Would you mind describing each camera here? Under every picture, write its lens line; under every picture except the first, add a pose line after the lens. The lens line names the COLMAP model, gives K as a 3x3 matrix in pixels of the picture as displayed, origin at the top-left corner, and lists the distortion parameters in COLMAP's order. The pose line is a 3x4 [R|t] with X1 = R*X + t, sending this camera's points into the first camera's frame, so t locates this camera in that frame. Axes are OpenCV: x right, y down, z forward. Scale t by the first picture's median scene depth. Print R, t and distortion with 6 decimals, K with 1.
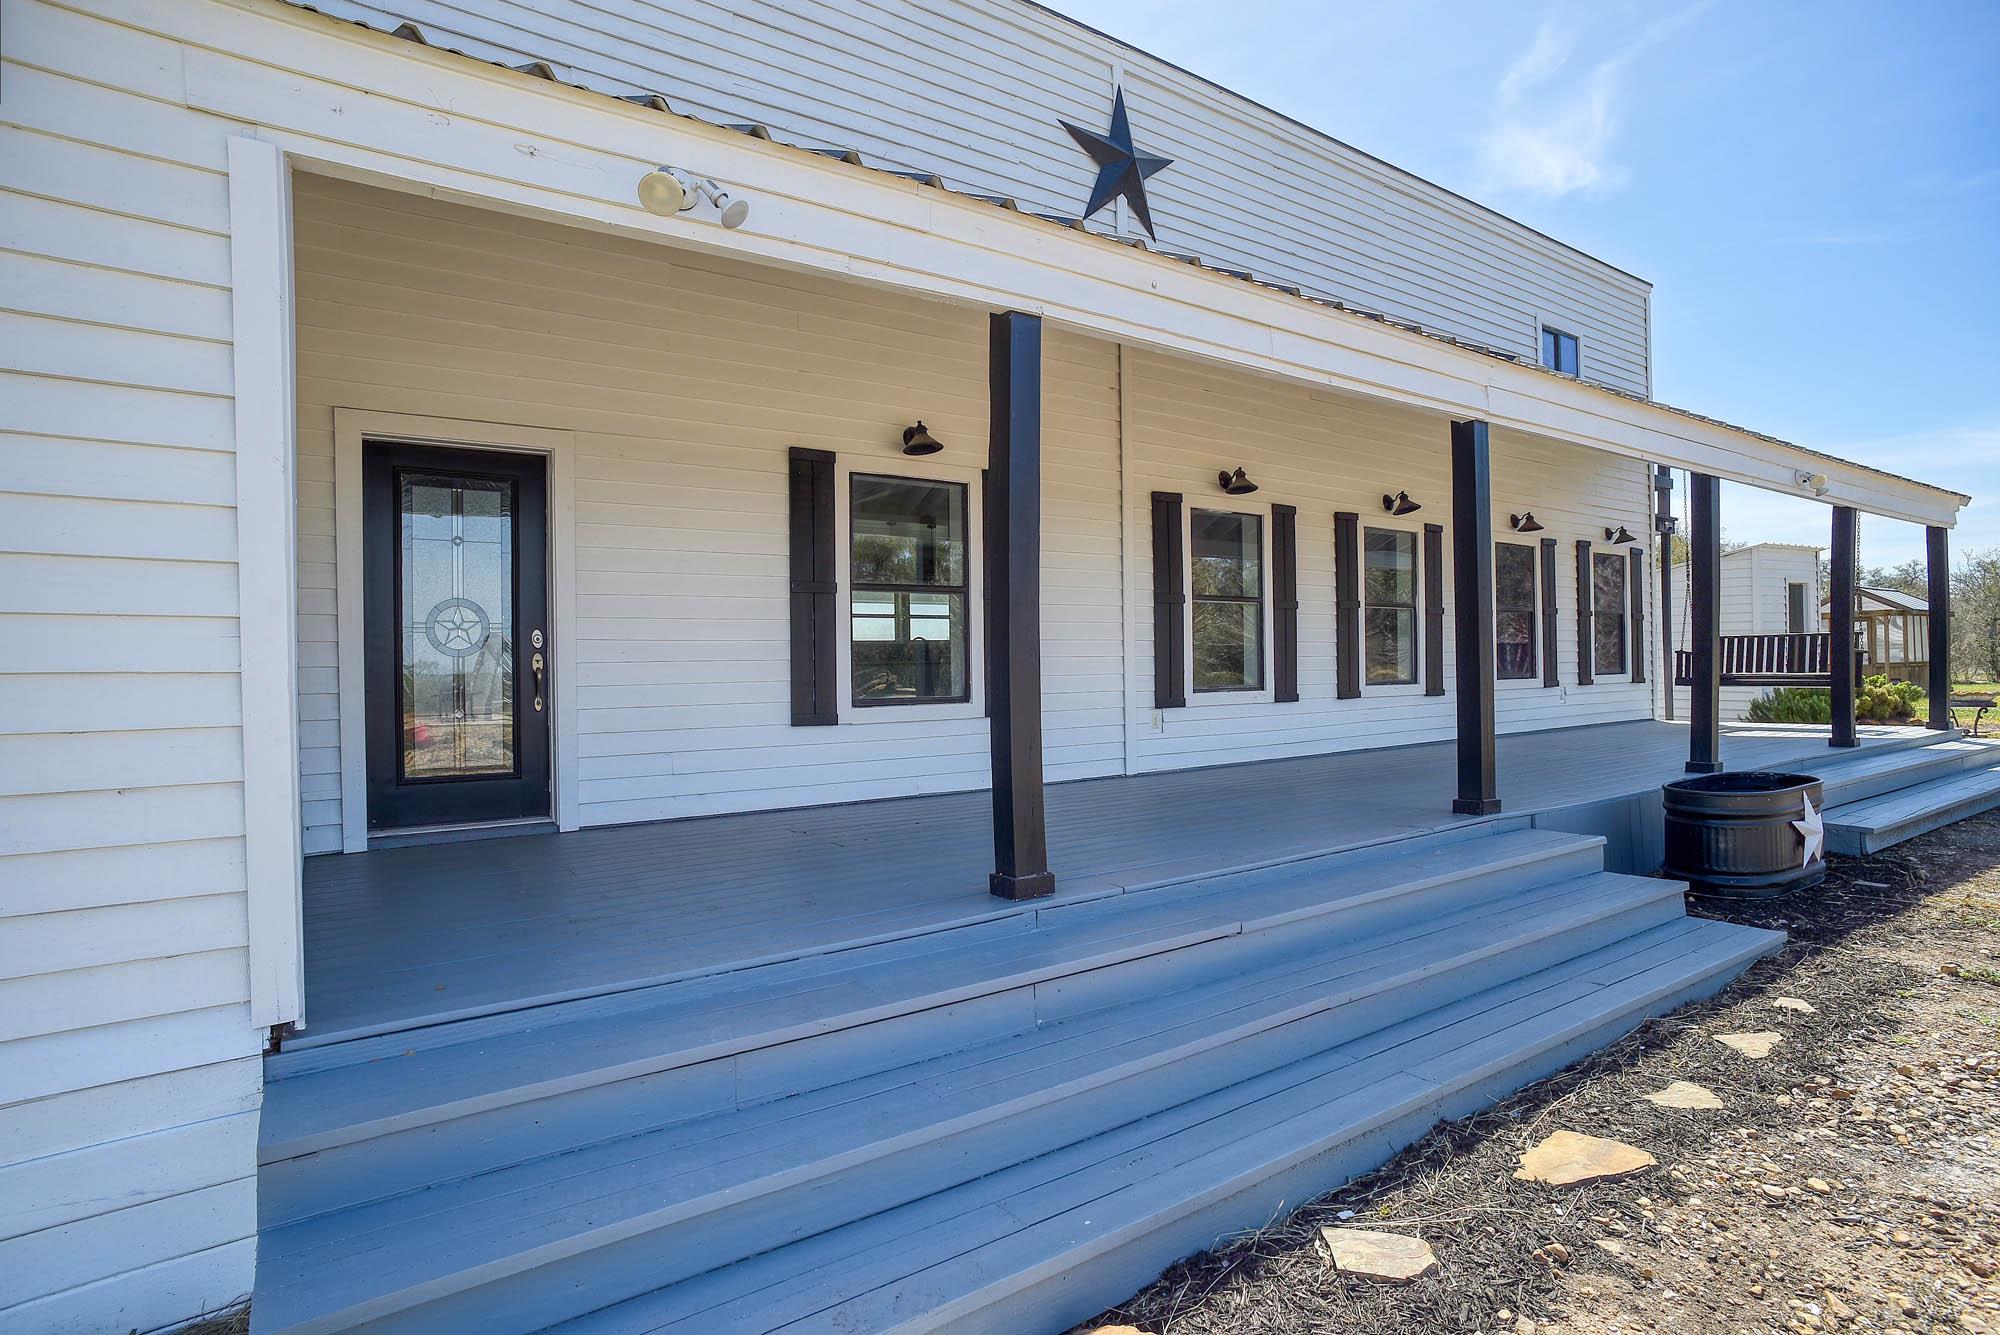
lens RADIAL K [[1043.5, 0, 1003.7], [0, 1043.5, 660.4], [0, 0, 1]] dist [-0.064757, 0.043686]
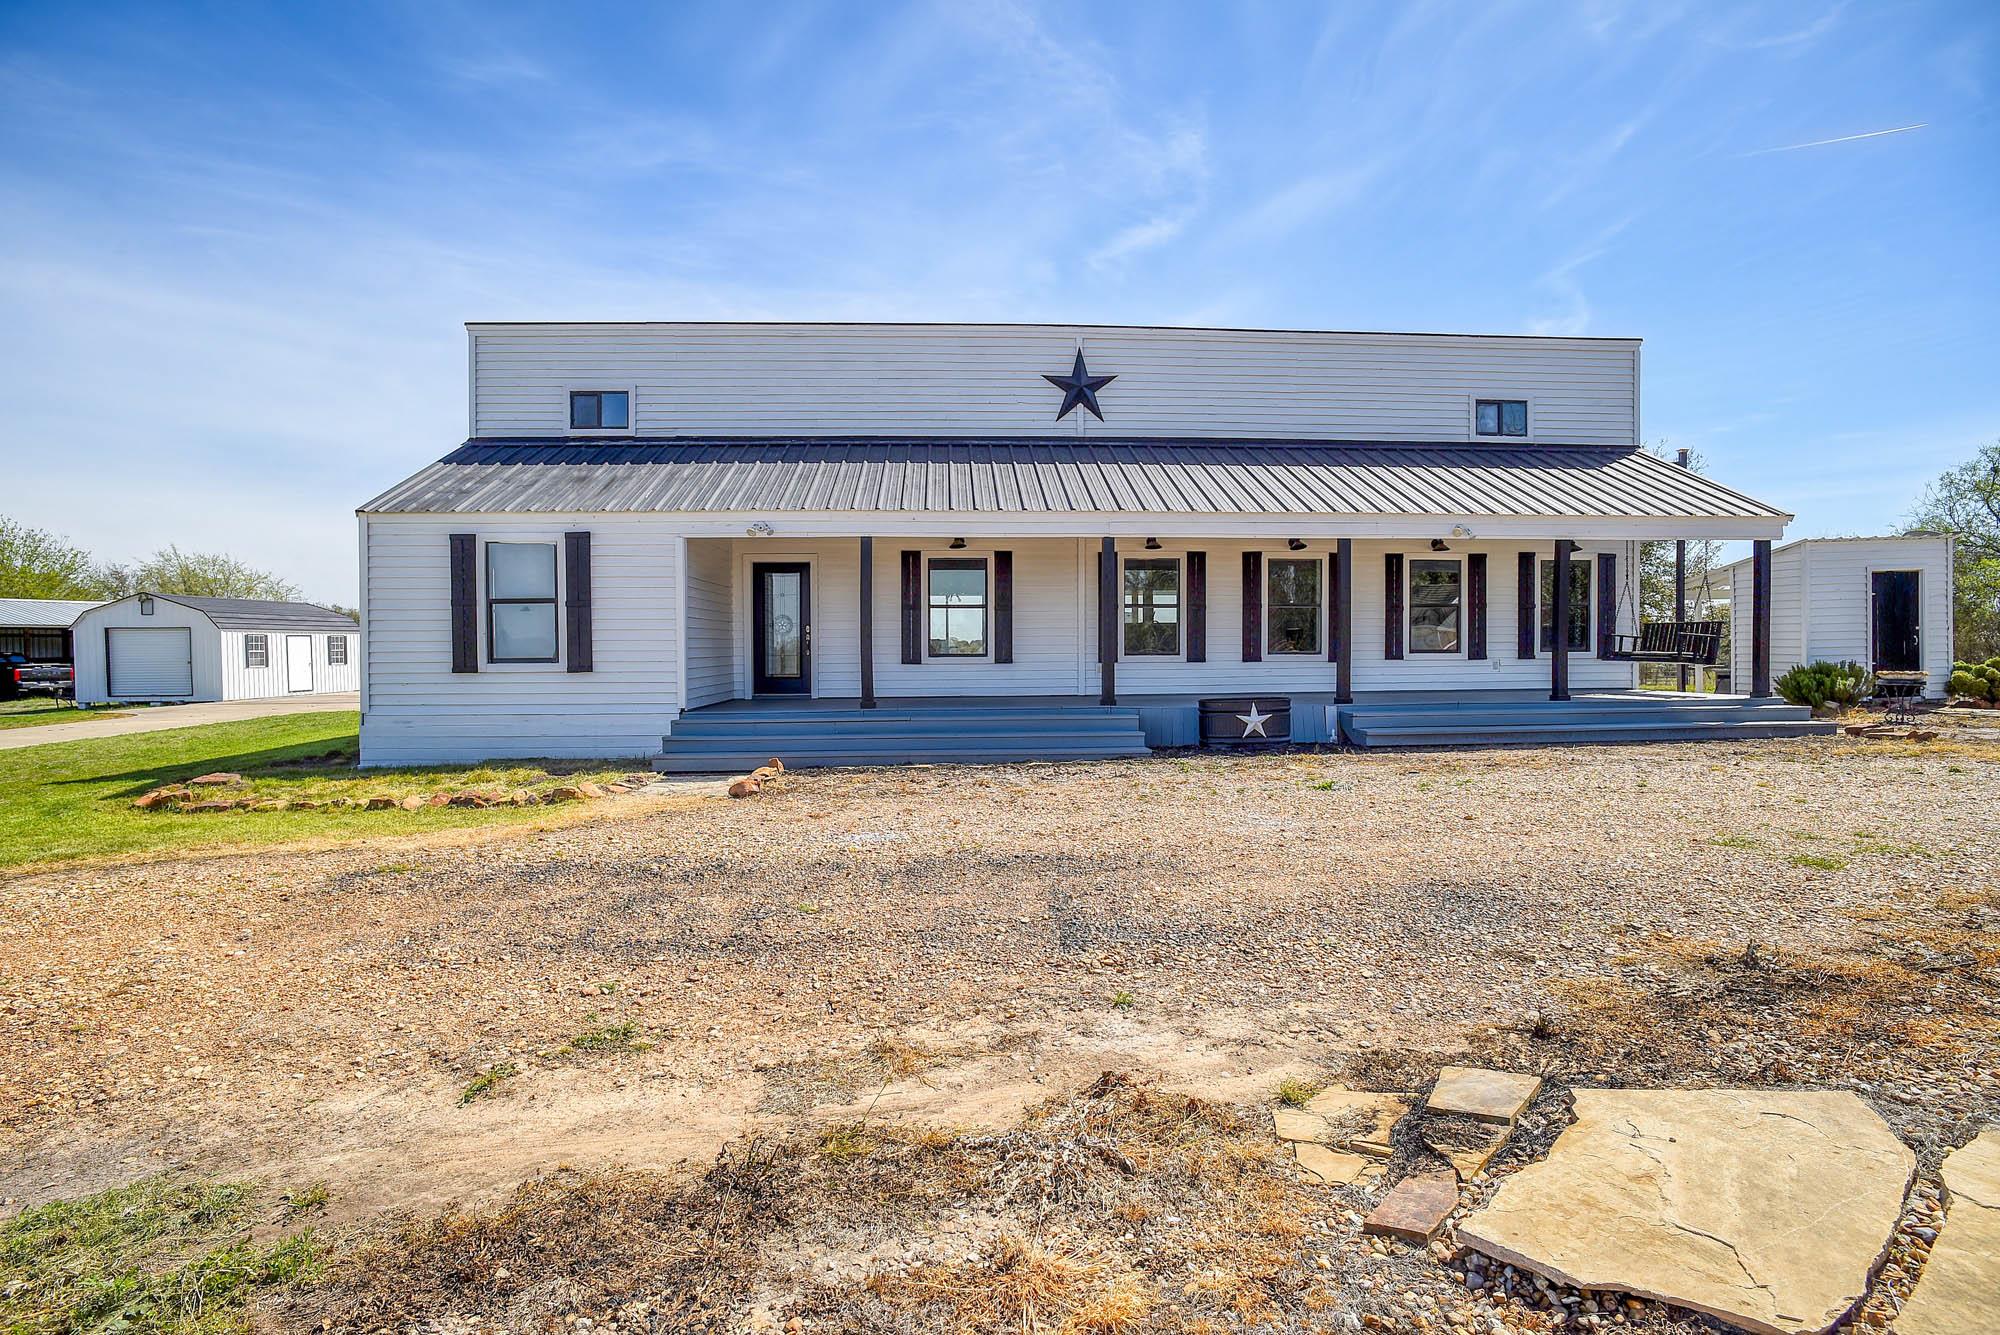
lens RADIAL K [[1043.5, 0, 1003.7], [0, 1043.5, 660.4], [0, 0, 1]] dist [-0.064757, 0.043686]
pose [[0.868151, 0.020093, -0.495893, 0.965570], [-0.007262, 0.999587, 0.027789, -0.011667], [0.496246, -0.020524, 0.867939, -0.798843]]
